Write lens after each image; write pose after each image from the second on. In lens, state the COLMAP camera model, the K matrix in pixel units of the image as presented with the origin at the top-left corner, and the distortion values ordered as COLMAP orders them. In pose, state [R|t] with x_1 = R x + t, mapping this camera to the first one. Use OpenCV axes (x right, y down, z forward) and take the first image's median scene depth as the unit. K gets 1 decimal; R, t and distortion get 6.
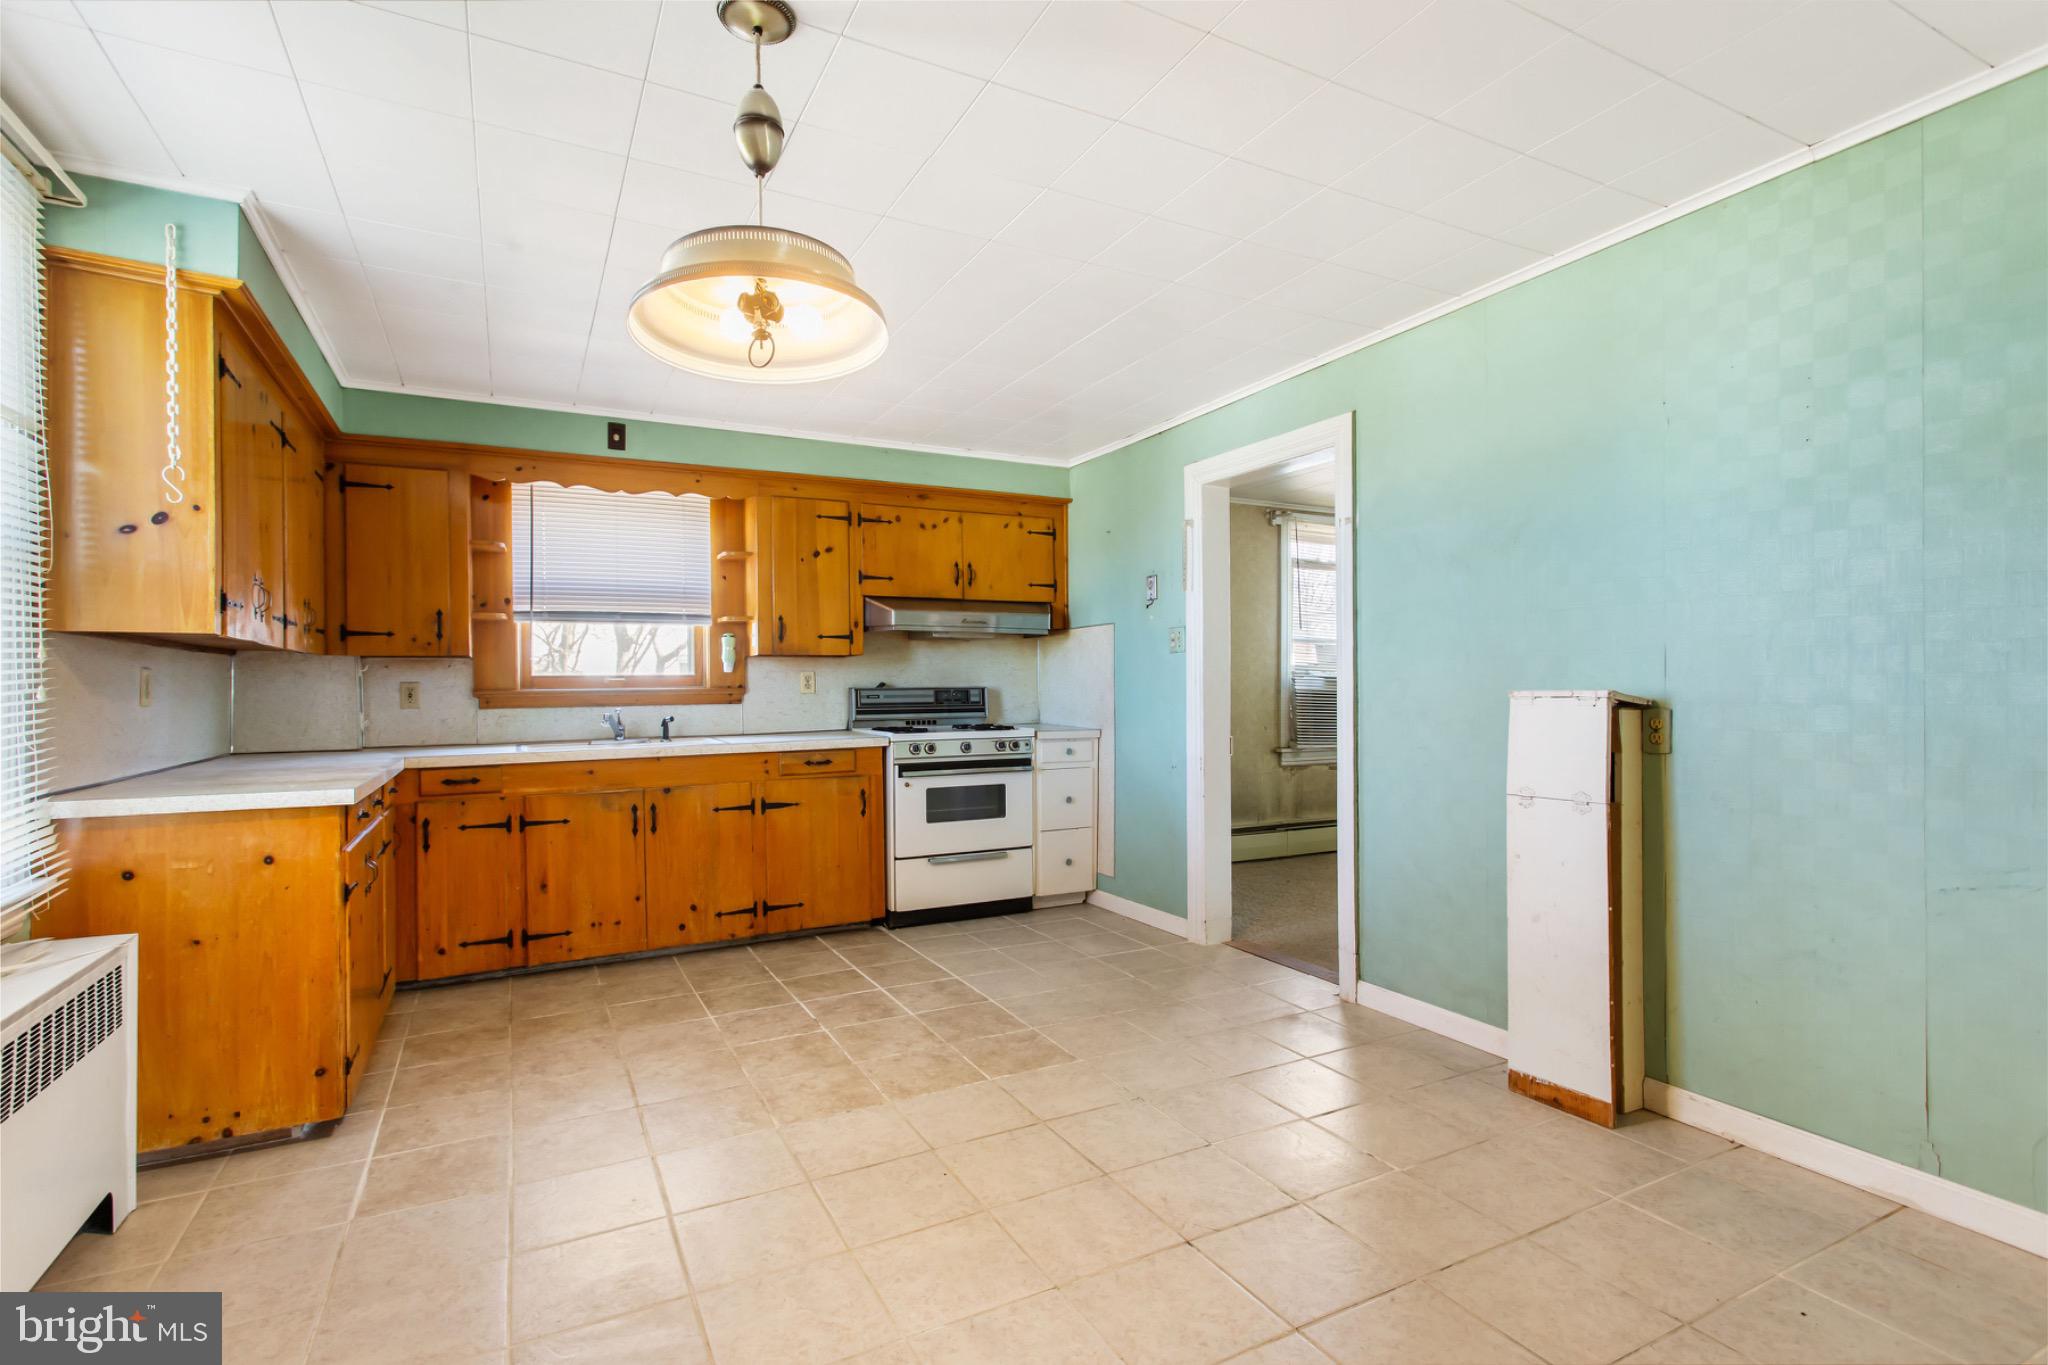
lens RADIAL K [[978.7, 0, 1022.7], [0, 978.7, 685.1], [0, 0, 1]] dist [-0.006785, -0.000593]
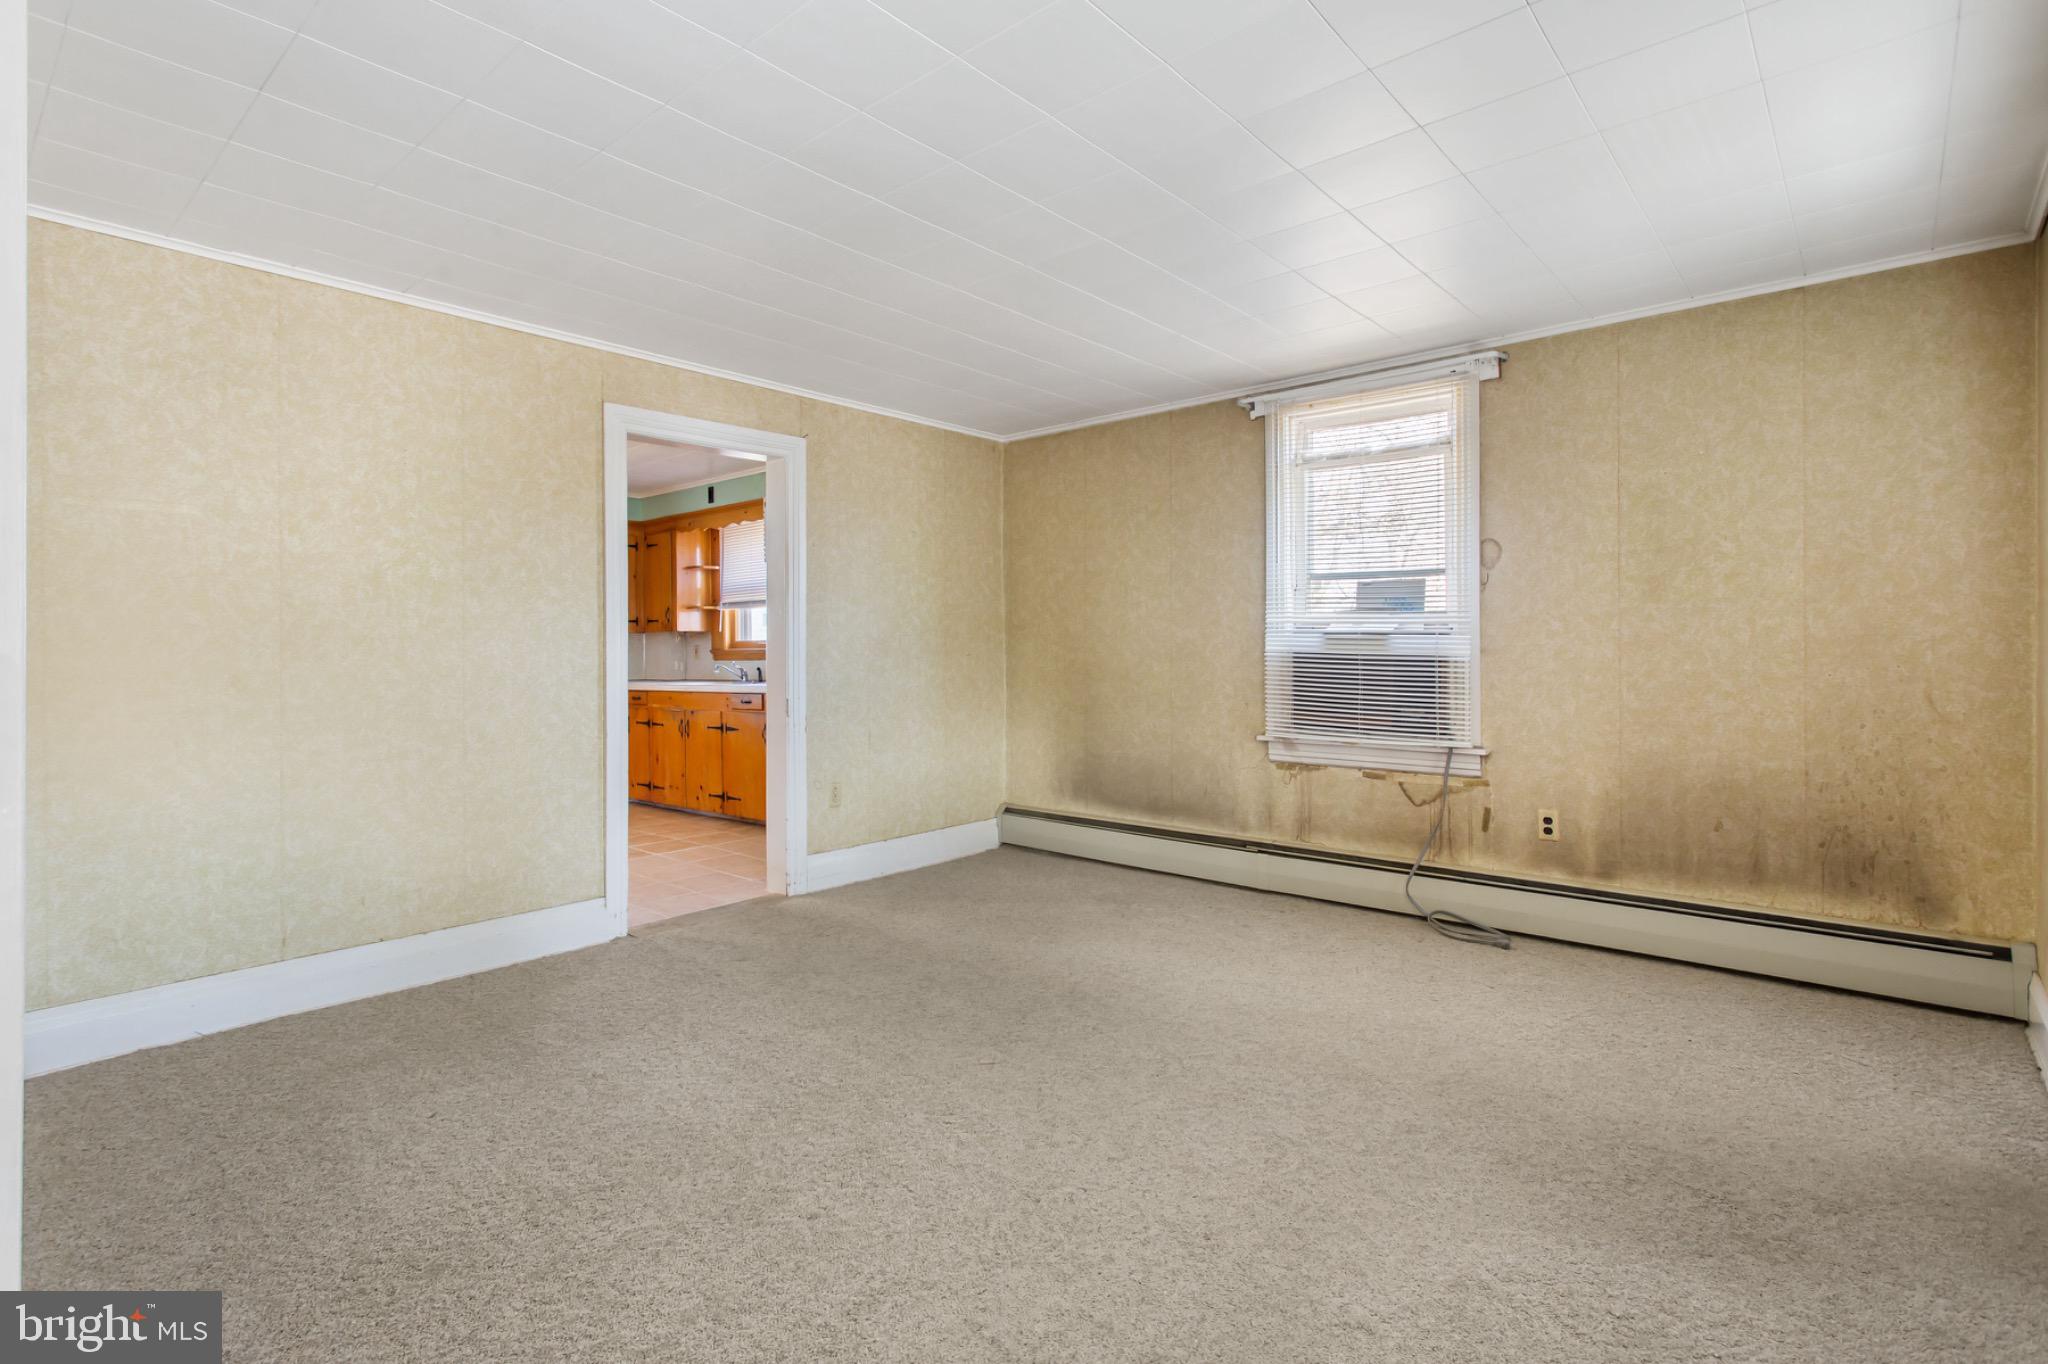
lens RADIAL K [[978.7, 0, 1019.1], [0, 978.7, 652.4], [0, 0, 1]] dist [-0.006785, -0.000593]
pose [[0.363328, 0.005422, -0.931646, 1.239812], [0.004895, 0.999958, 0.007729, -0.001207], [0.931648, -0.007369, 0.363286, 0.846923]]
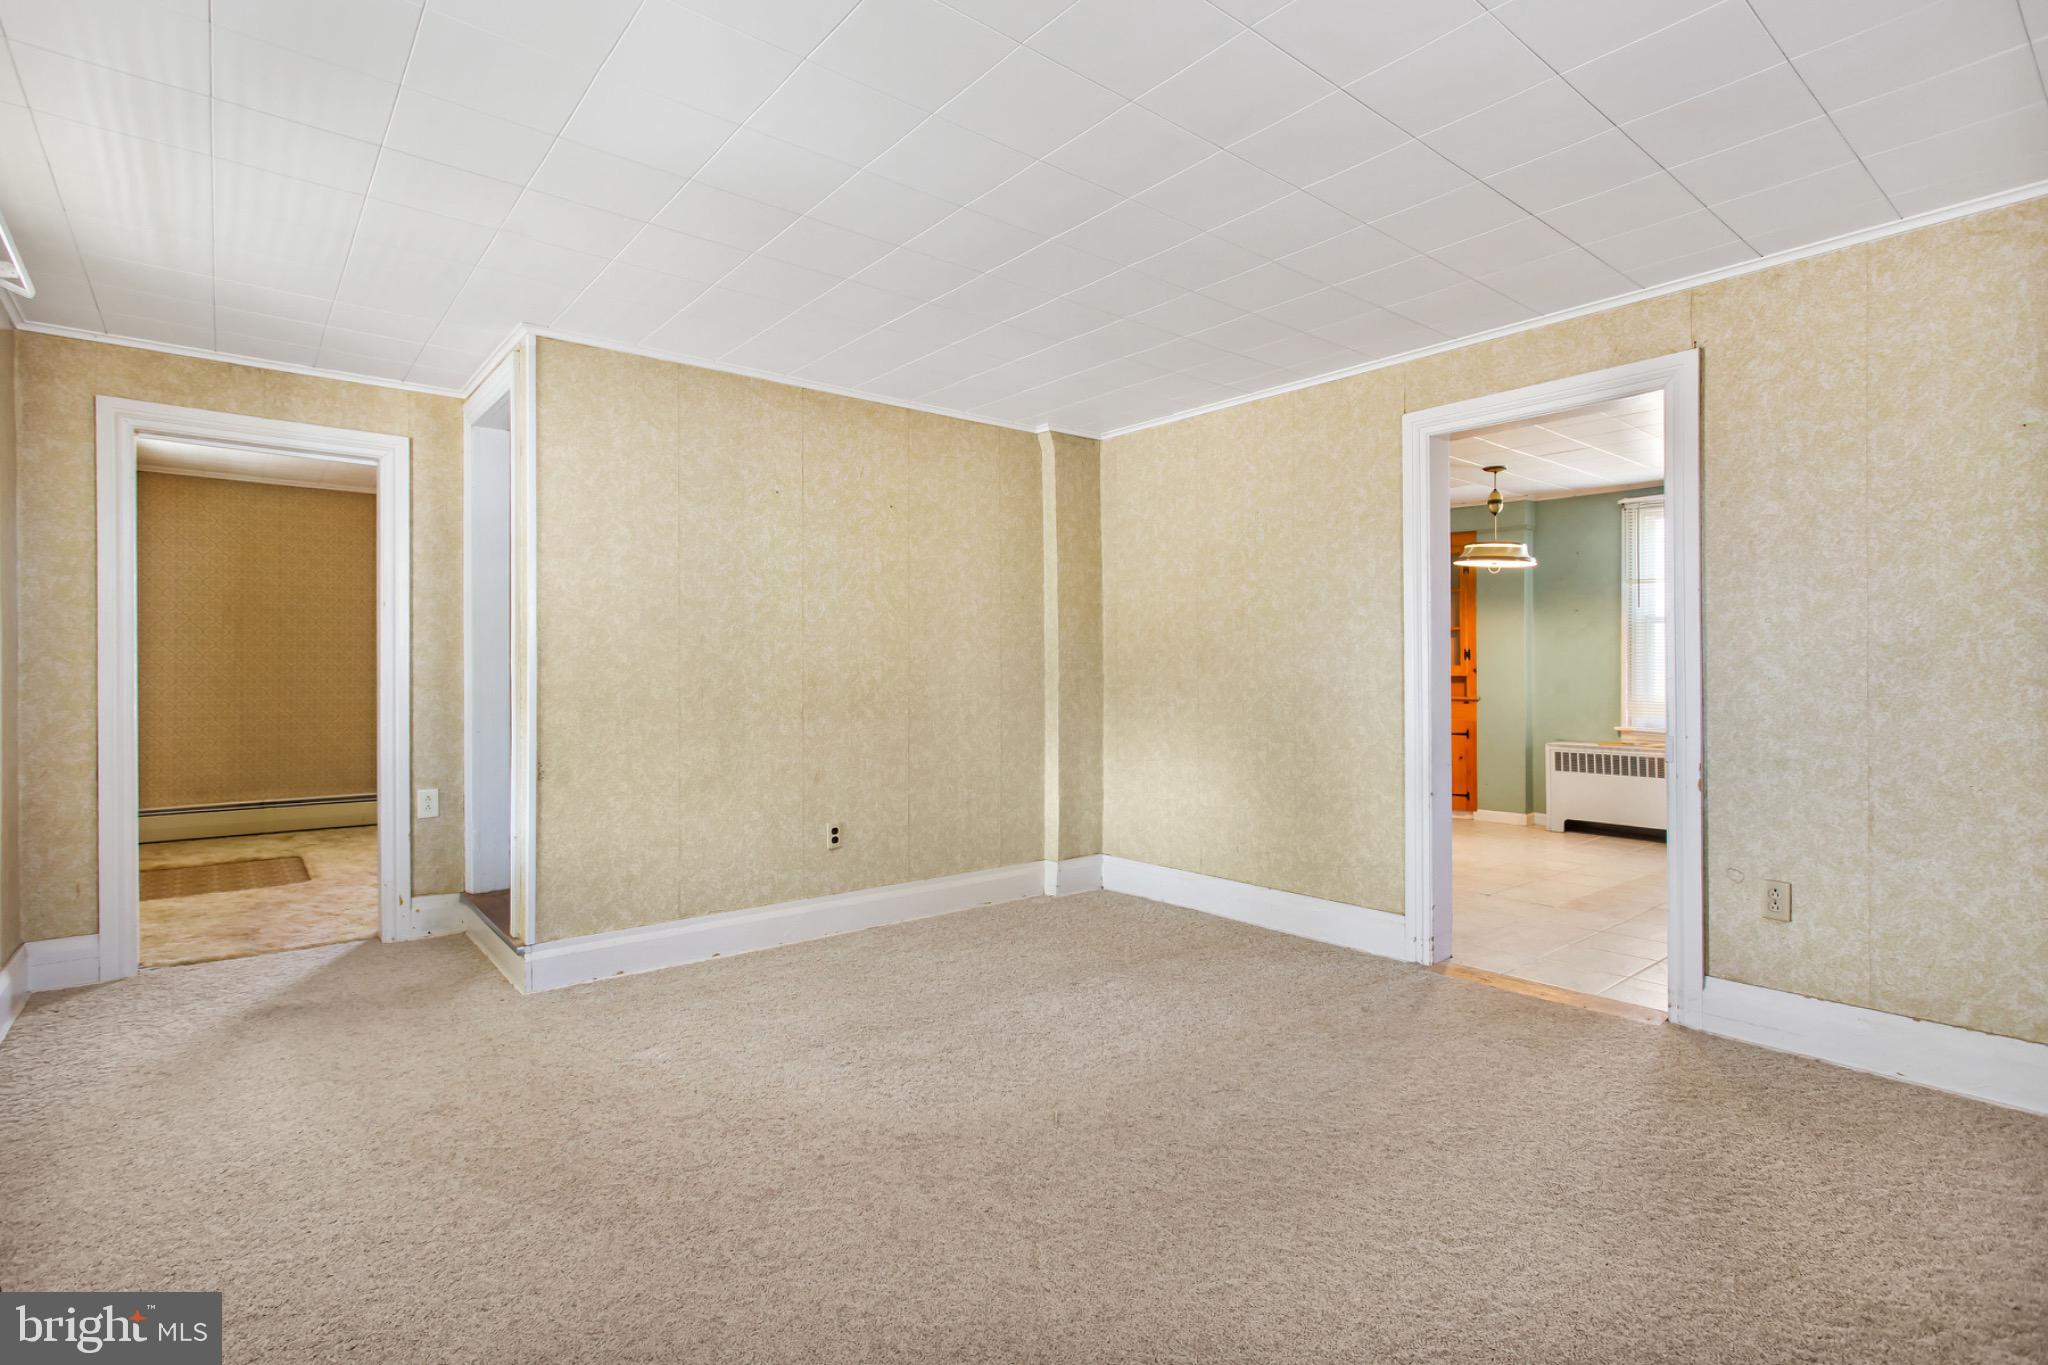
lens RADIAL K [[978.7, 0, 1024.8], [0, 978.7, 670.5], [0, 0, 1]] dist [-0.006785, -0.000593]
pose [[-0.979244, 0.006763, -0.202571, 0.537663], [0.006554, 0.999977, 0.001702, 0.003919], [0.202577, 0.000339, -0.979266, 2.027301]]
